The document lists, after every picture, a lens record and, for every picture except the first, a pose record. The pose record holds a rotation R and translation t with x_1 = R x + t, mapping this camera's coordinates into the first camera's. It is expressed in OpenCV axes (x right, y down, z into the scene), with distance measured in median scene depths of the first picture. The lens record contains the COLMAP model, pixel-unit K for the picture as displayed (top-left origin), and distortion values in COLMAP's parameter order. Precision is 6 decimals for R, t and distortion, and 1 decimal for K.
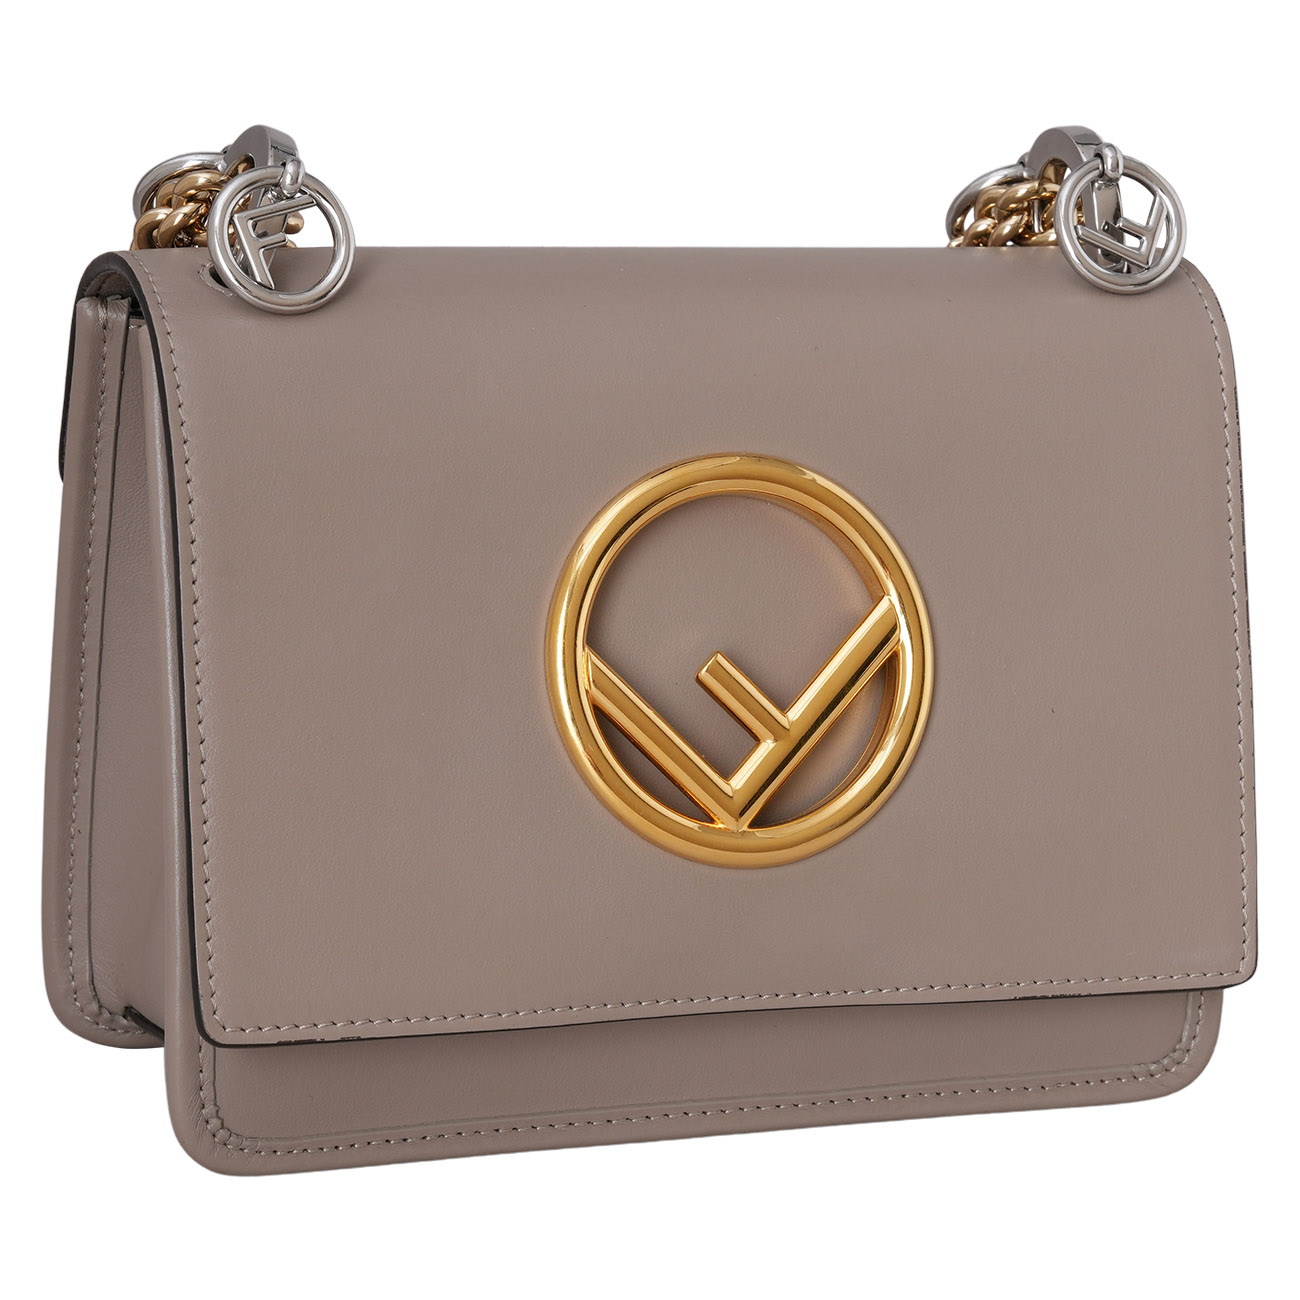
lens RADIAL K [[4776.0, 0, 649.3], [0, 4776.0, 648.8], [0, 0, 1]] dist [0.330694, 0.000000]
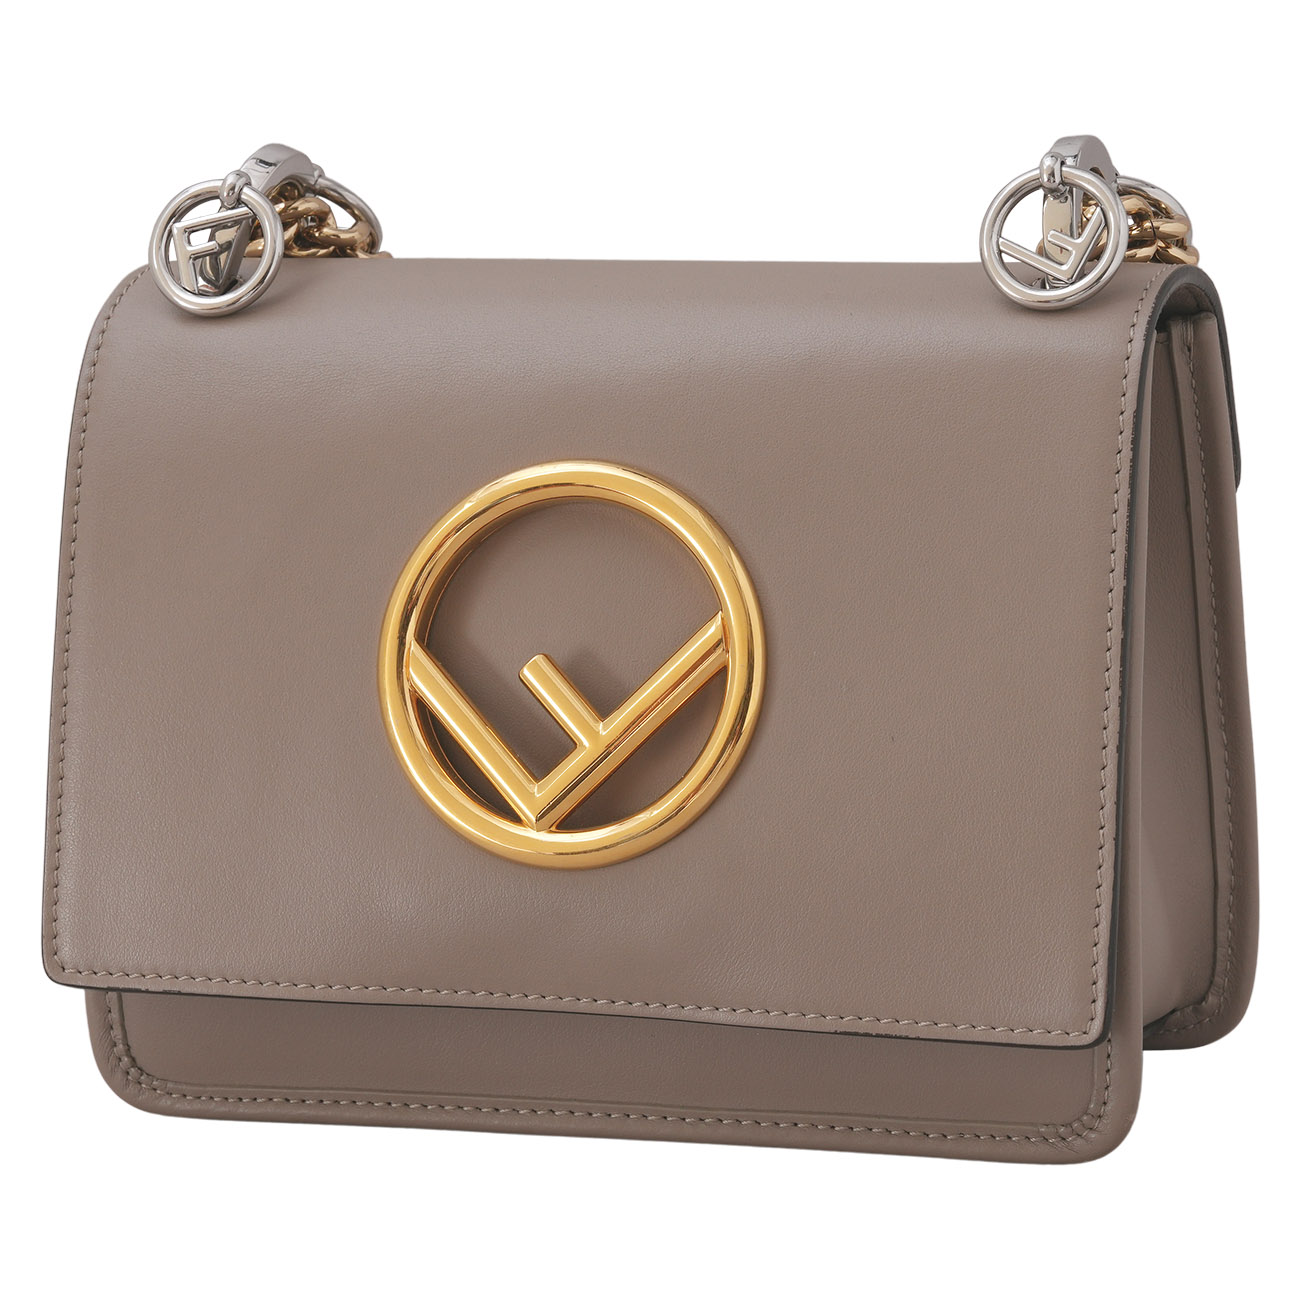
lens RADIAL K [[4776.0, 0, 638.6], [0, 4776.0, 647.2], [0, 0, 1]] dist [0.330694, 0.000000]
pose [[0.770125, 0.052744, -0.635709, 0.665892], [-0.063822, 0.997946, 0.005482, -0.007575], [0.634692, 0.036350, 0.771910, 0.227334]]
